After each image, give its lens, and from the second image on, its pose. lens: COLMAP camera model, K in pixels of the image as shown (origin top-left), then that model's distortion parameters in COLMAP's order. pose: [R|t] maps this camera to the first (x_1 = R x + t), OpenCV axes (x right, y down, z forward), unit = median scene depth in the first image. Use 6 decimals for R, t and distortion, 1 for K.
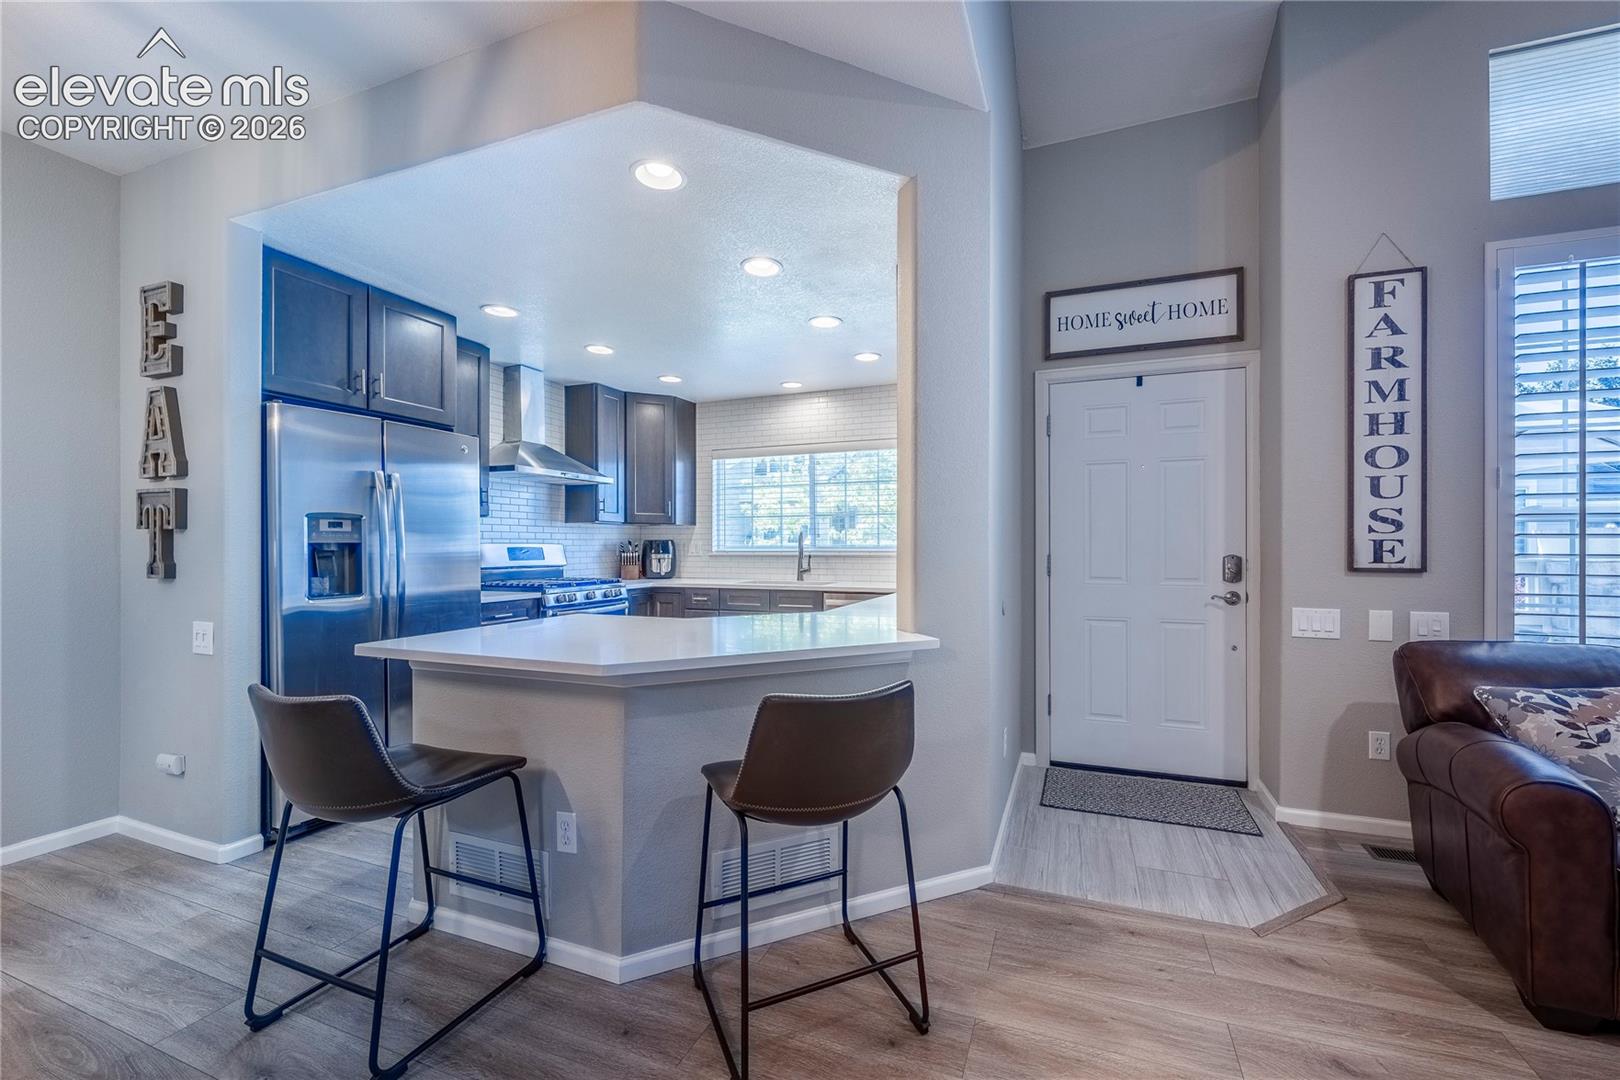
lens RADIAL K [[638.5, 0, 834.5], [0, 638.5, 545.7], [0, 0, 1]] dist [-0.005336, -0.000629]
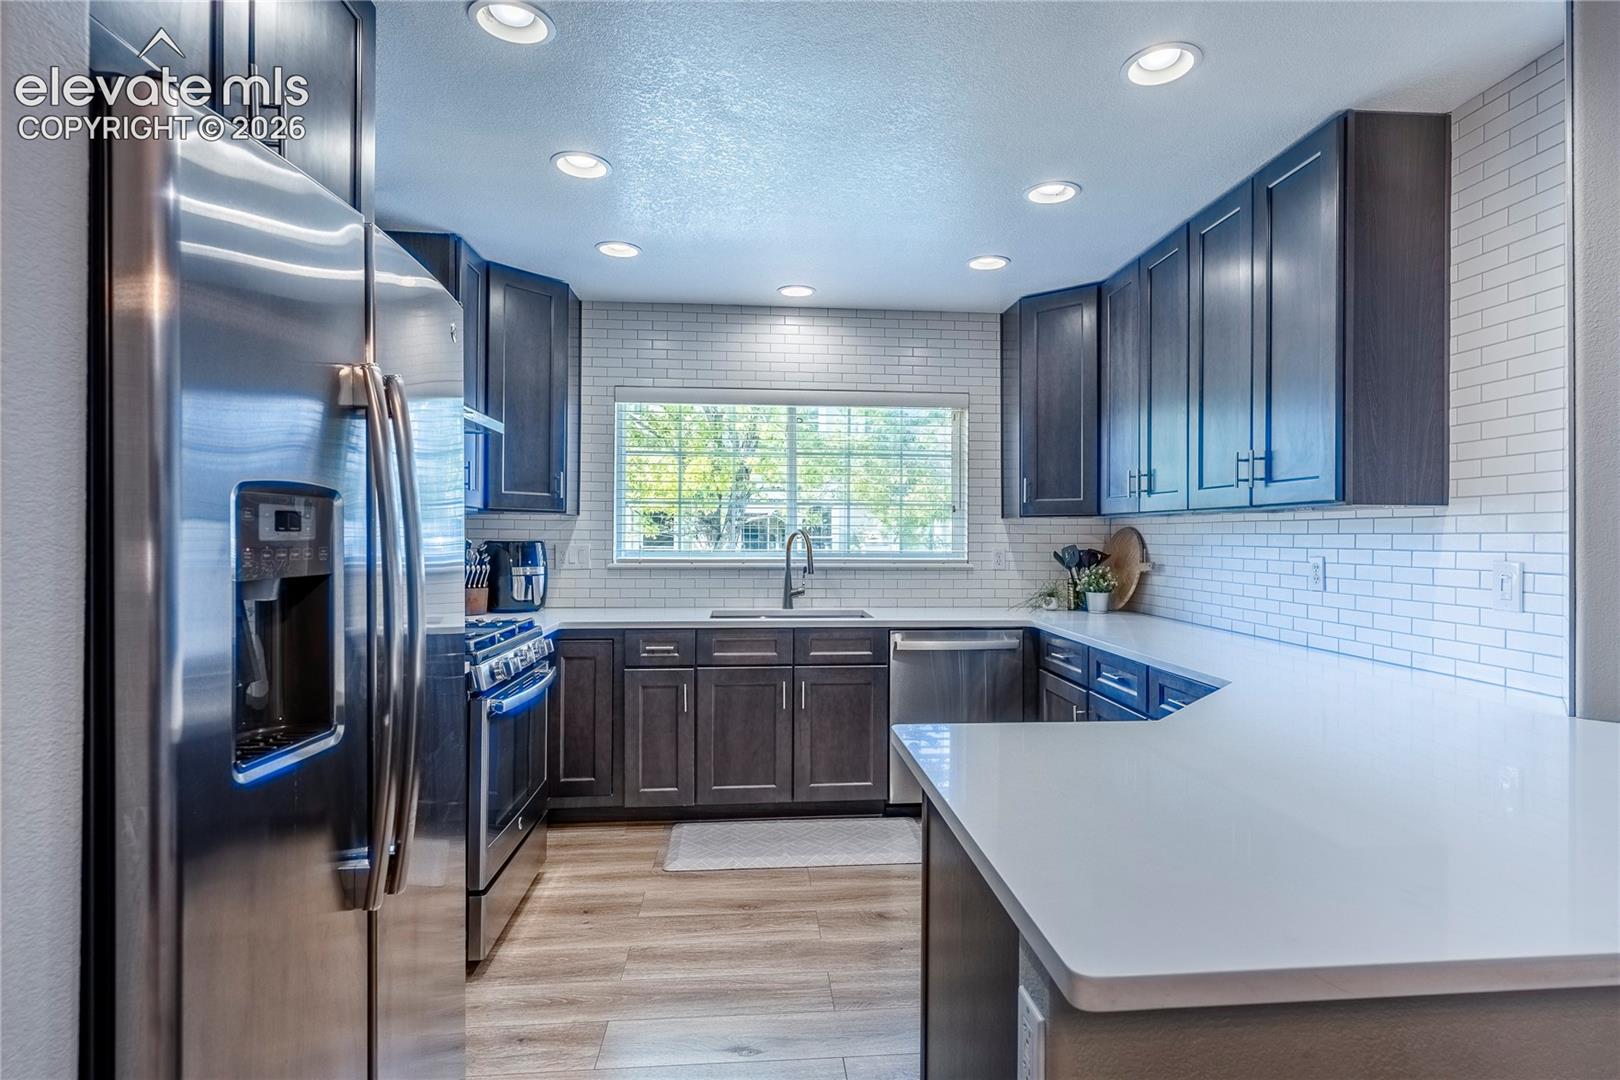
lens RADIAL K [[819.4, 0, 803.3], [0, 819.4, 521.8], [0, 0, 1]] dist [0.017198, -0.000180]
pose [[0.906337, 0.013909, 0.422327, -0.753199], [-0.005695, 0.999769, -0.020706, -0.026117], [-0.422517, 0.016362, 0.906207, 0.541971]]
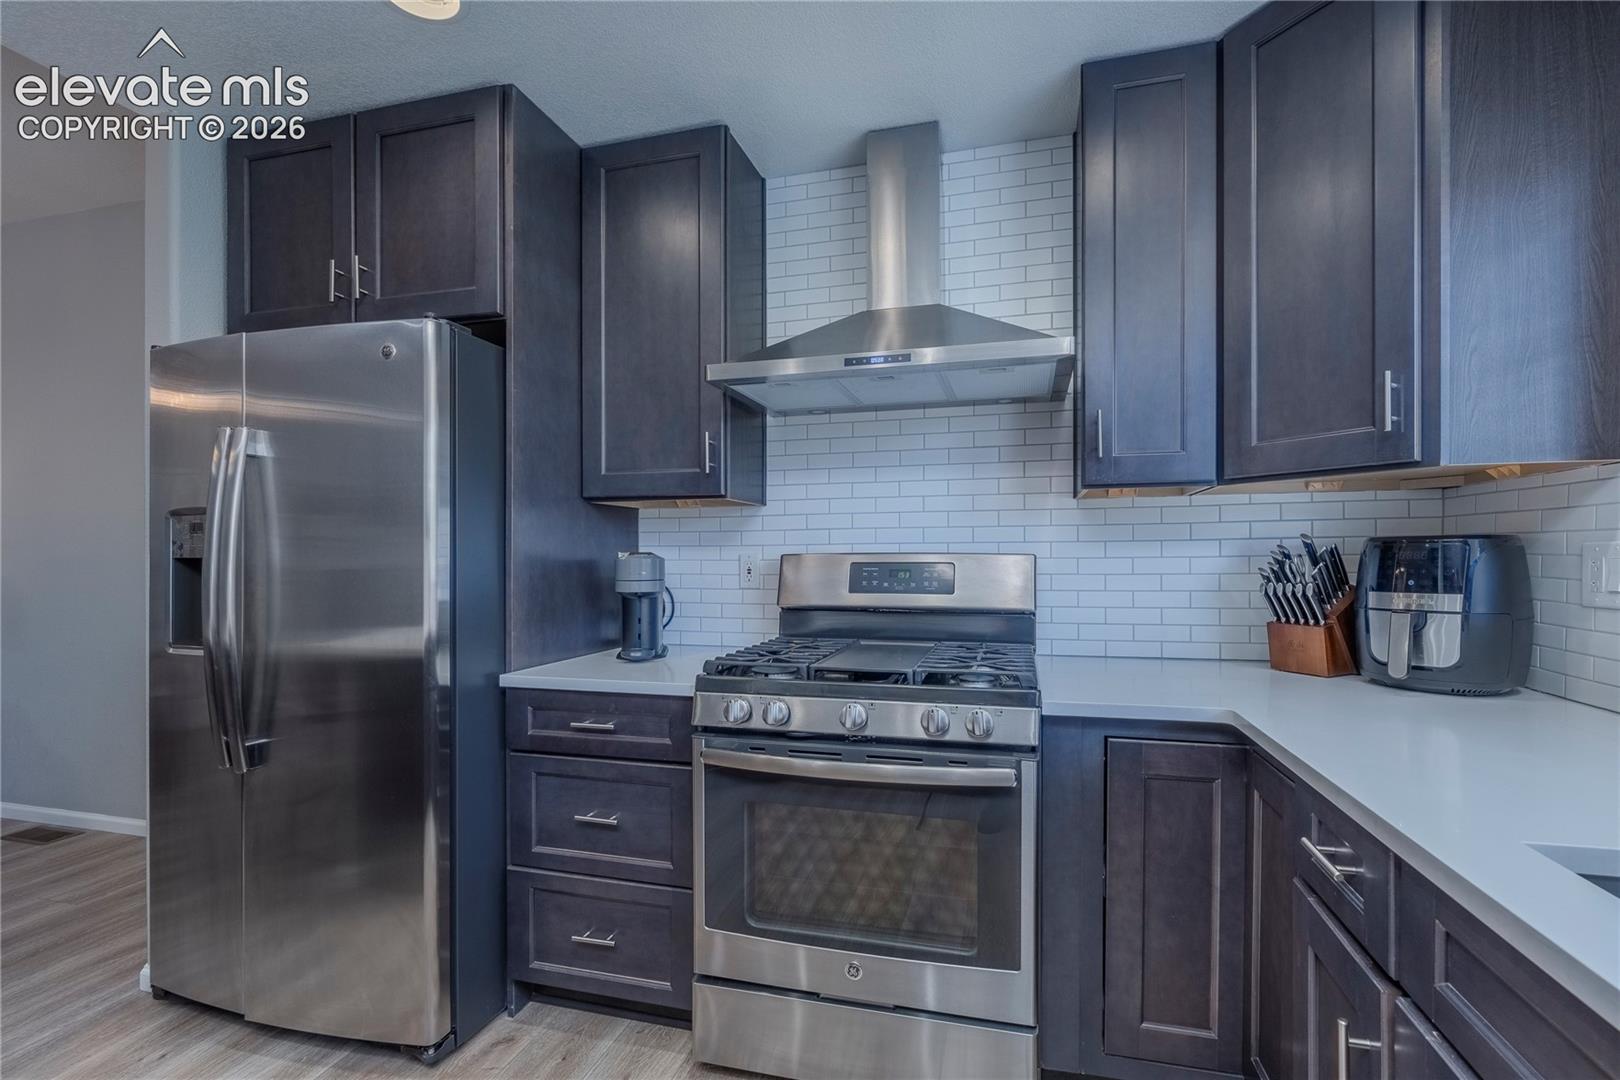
lens RADIAL K [[675.2, 0, 843.8], [0, 675.2, 562.6], [0, 0, 1]] dist [-0.003295, 0.000782]
pose [[0.130691, 0.009823, -0.991374, -0.085188], [0.001384, 0.999948, 0.010091, -0.002423], [0.991422, -0.002691, 0.130671, 1.571142]]
